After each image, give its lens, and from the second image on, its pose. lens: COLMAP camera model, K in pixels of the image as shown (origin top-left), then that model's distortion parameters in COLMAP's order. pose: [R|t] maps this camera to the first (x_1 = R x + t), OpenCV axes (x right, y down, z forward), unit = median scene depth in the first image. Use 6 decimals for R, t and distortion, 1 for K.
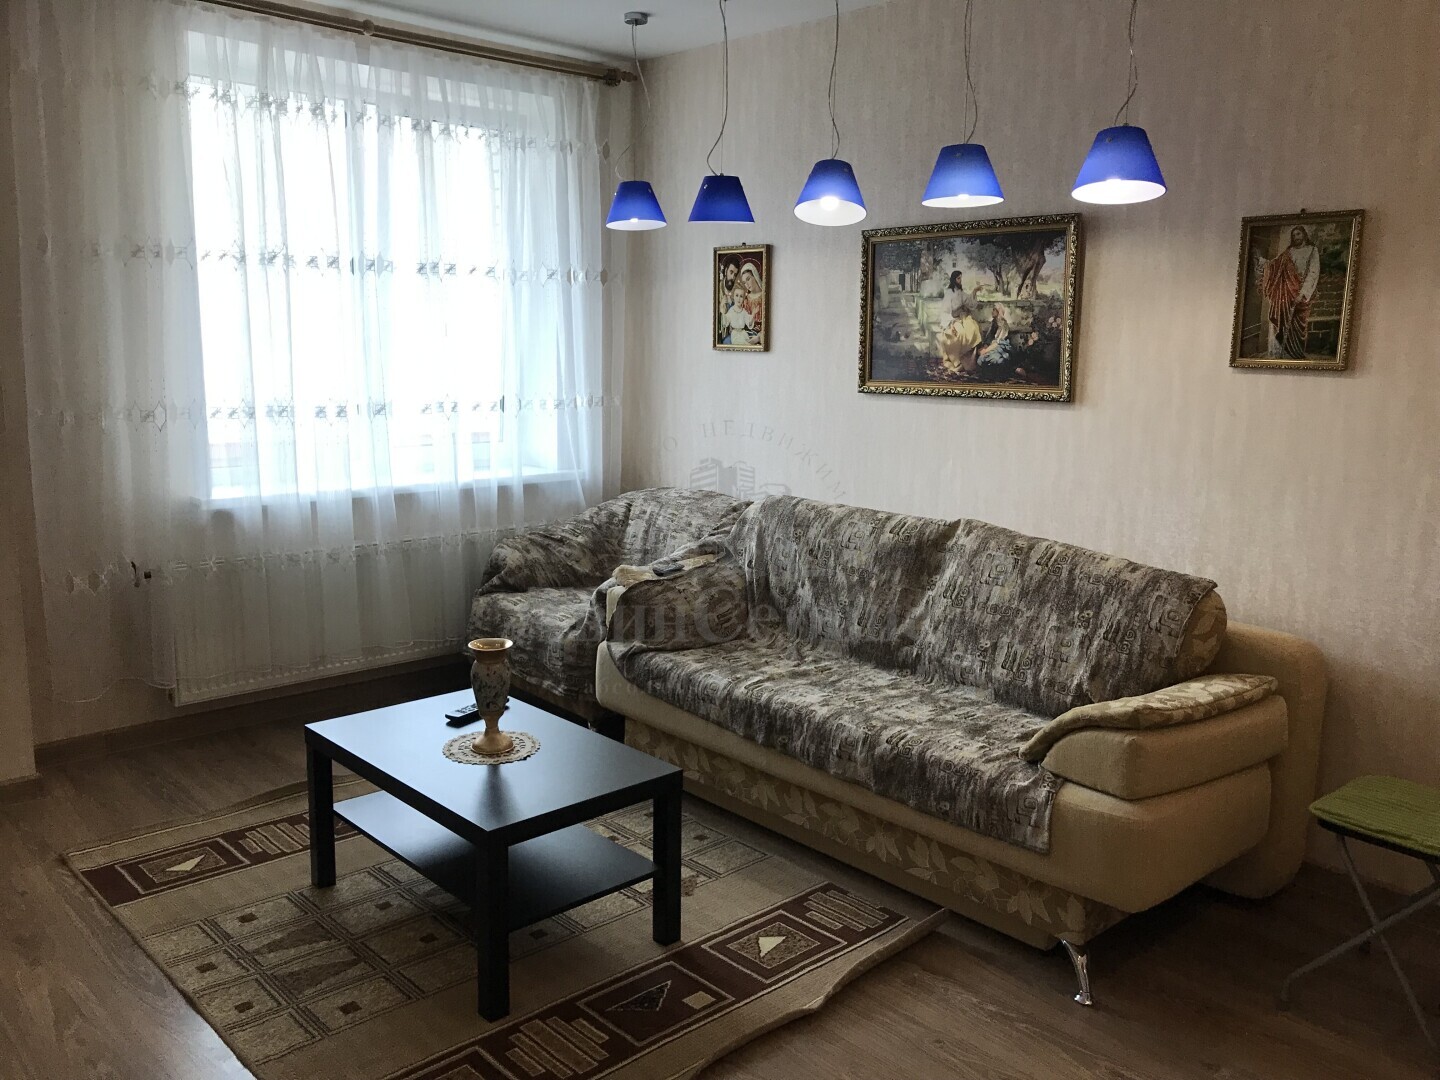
lens RADIAL K [[1183.1, 0, 708.3], [0, 1183.1, 533.0], [0, 0, 1]] dist [0.018556, 0.000018]
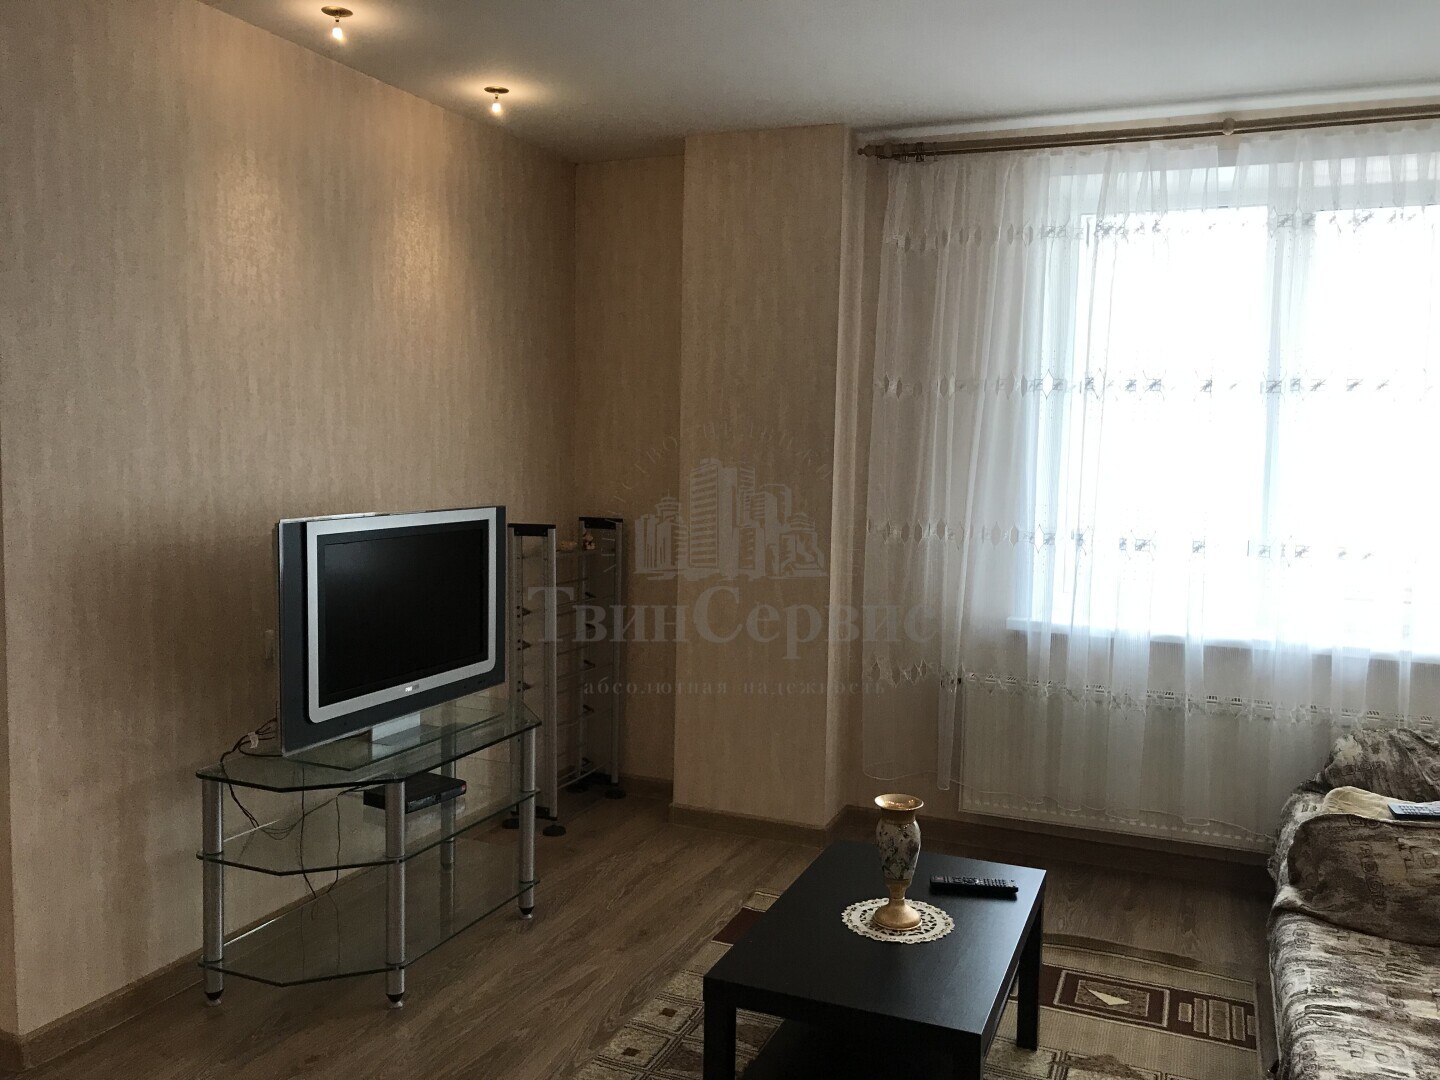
lens RADIAL K [[1157.5, 0, 719.2], [0, 1157.5, 518.2], [0, 0, 1]] dist [0.000191, 0.000283]
pose [[0.409001, 0.049224, -0.911205, 0.475558], [-0.163470, 0.986344, -0.020092, -0.066549], [0.897773, 0.157172, 0.411462, 0.437137]]
